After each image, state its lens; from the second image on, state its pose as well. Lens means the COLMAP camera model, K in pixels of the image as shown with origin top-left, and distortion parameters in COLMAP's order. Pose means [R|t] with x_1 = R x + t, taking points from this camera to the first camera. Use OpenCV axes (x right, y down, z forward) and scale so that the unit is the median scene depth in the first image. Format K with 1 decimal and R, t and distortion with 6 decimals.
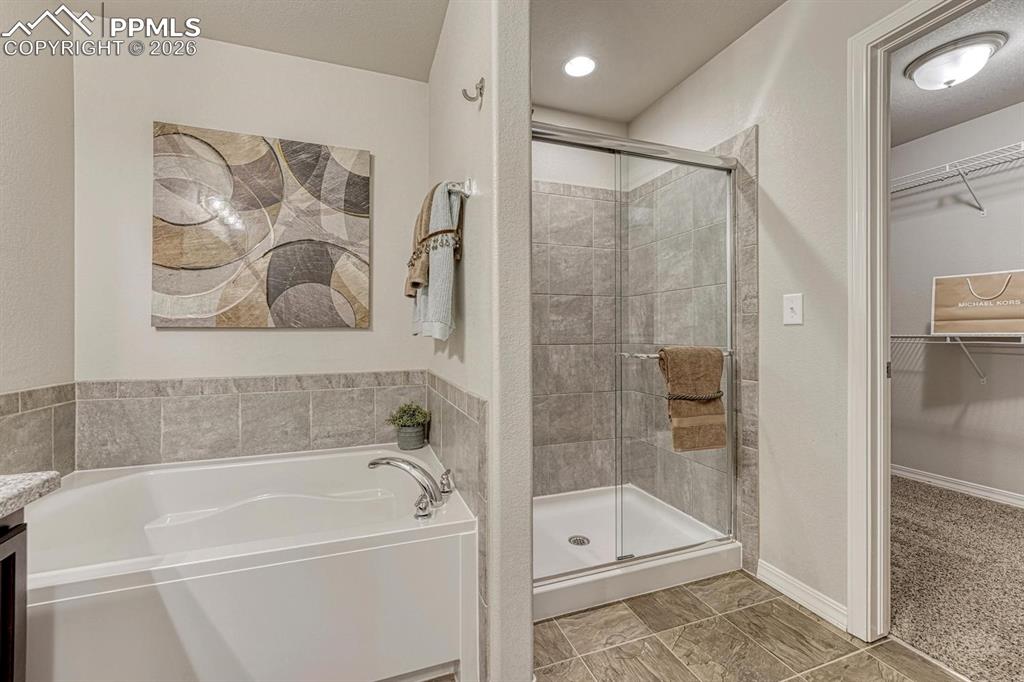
lens RADIAL K [[421.7, 0, 507.9], [0, 421.7, 331.4], [0, 0, 1]] dist [-0.006841, 0.001183]
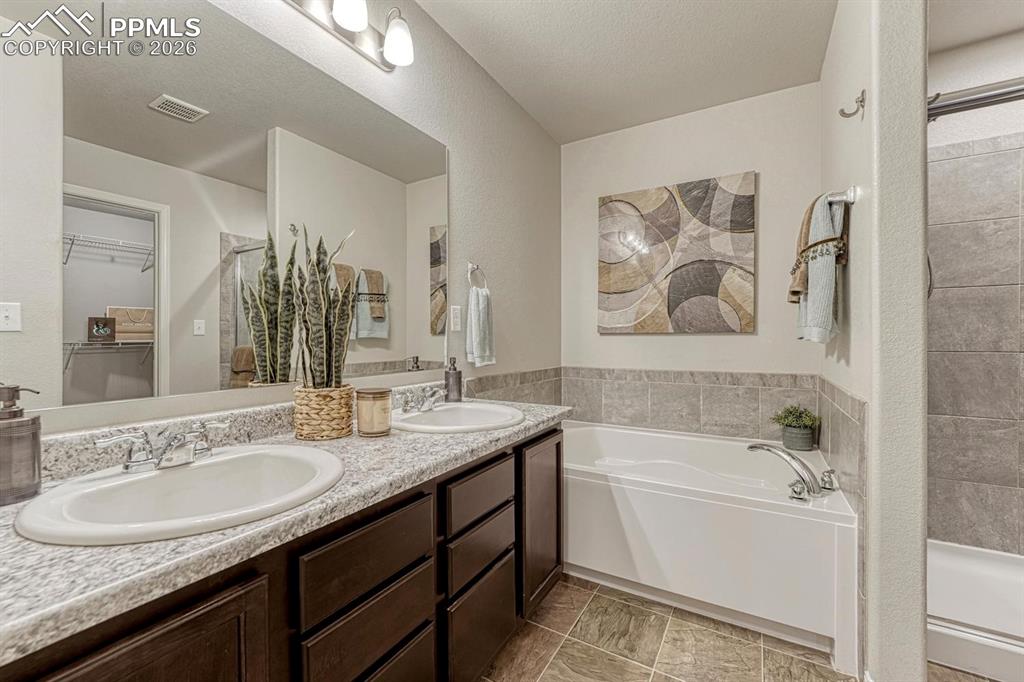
lens RADIAL K [[421.7, 0, 517.3], [0, 421.7, 339.0], [0, 0, 1]] dist [-0.006841, 0.001183]
pose [[0.656843, 0.004375, -0.754015, 0.103443], [0.001995, 0.999970, 0.007540, -0.000286], [0.754025, -0.006457, 0.656814, -0.207738]]
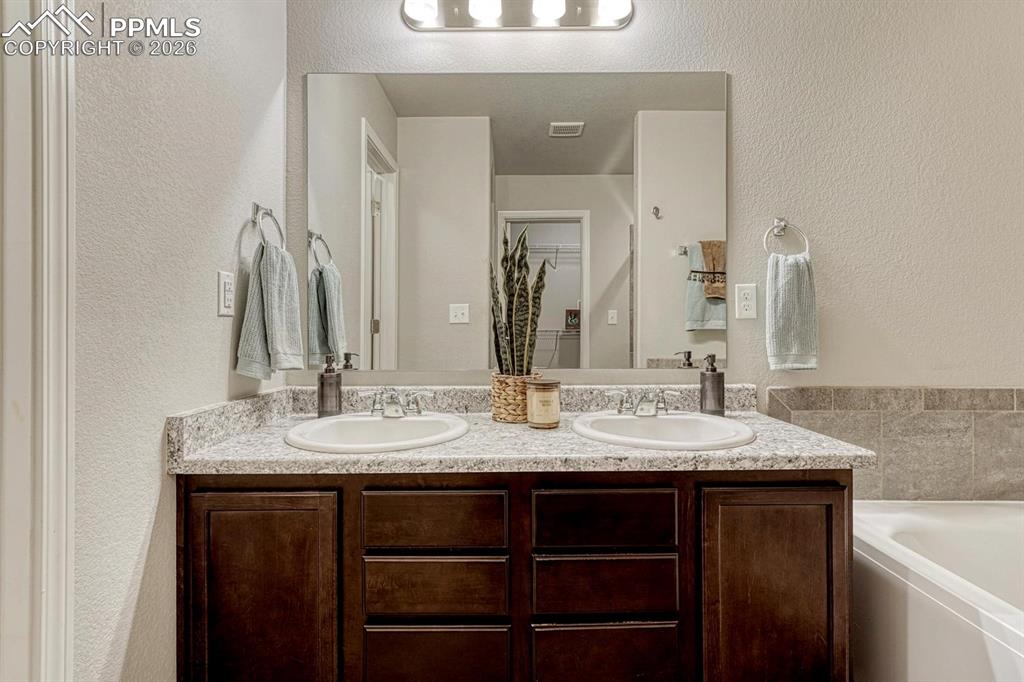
lens RADIAL K [[499.8, 0, 500.9], [0, 499.8, 335.2], [0, 0, 1]] dist [-0.006290, 0.000280]
pose [[-0.331439, 0.012539, -0.943393, 0.195267], [0.007911, 0.999913, 0.010511, 0.005797], [0.943443, -0.003979, -0.331510, 0.233368]]
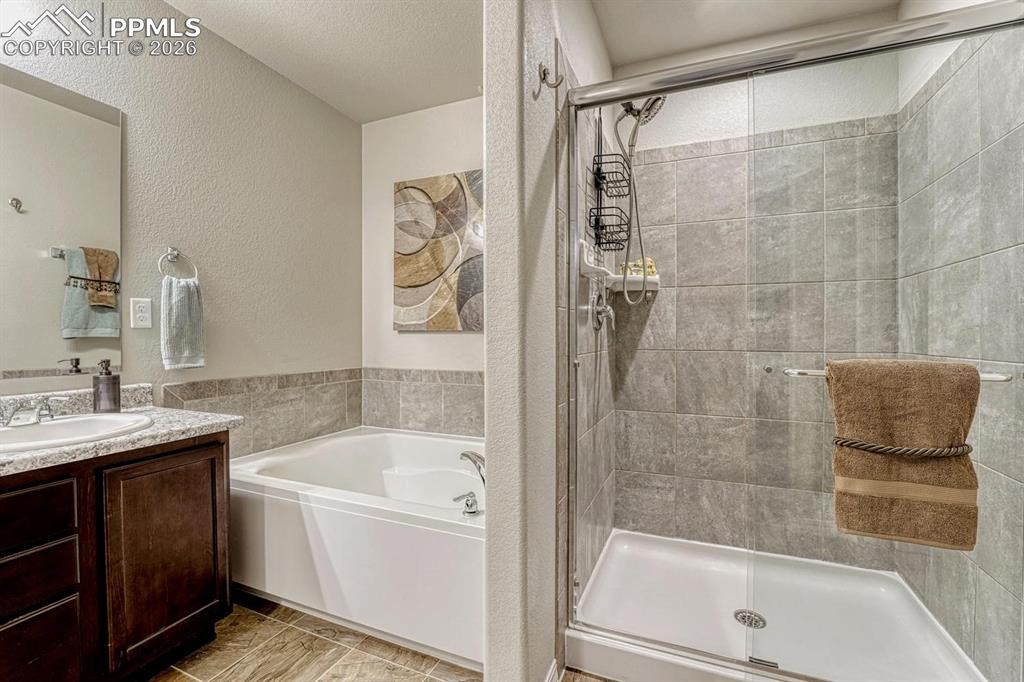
lens RADIAL K [[421.7, 0, 512.6], [0, 421.7, 340.8], [0, 0, 1]] dist [-0.006841, 0.001183]
pose [[0.753504, 0.010775, -0.657355, 0.374202], [-0.000984, 0.999883, 0.015262, 0.001301], [0.657443, -0.010853, 0.753426, 0.199555]]
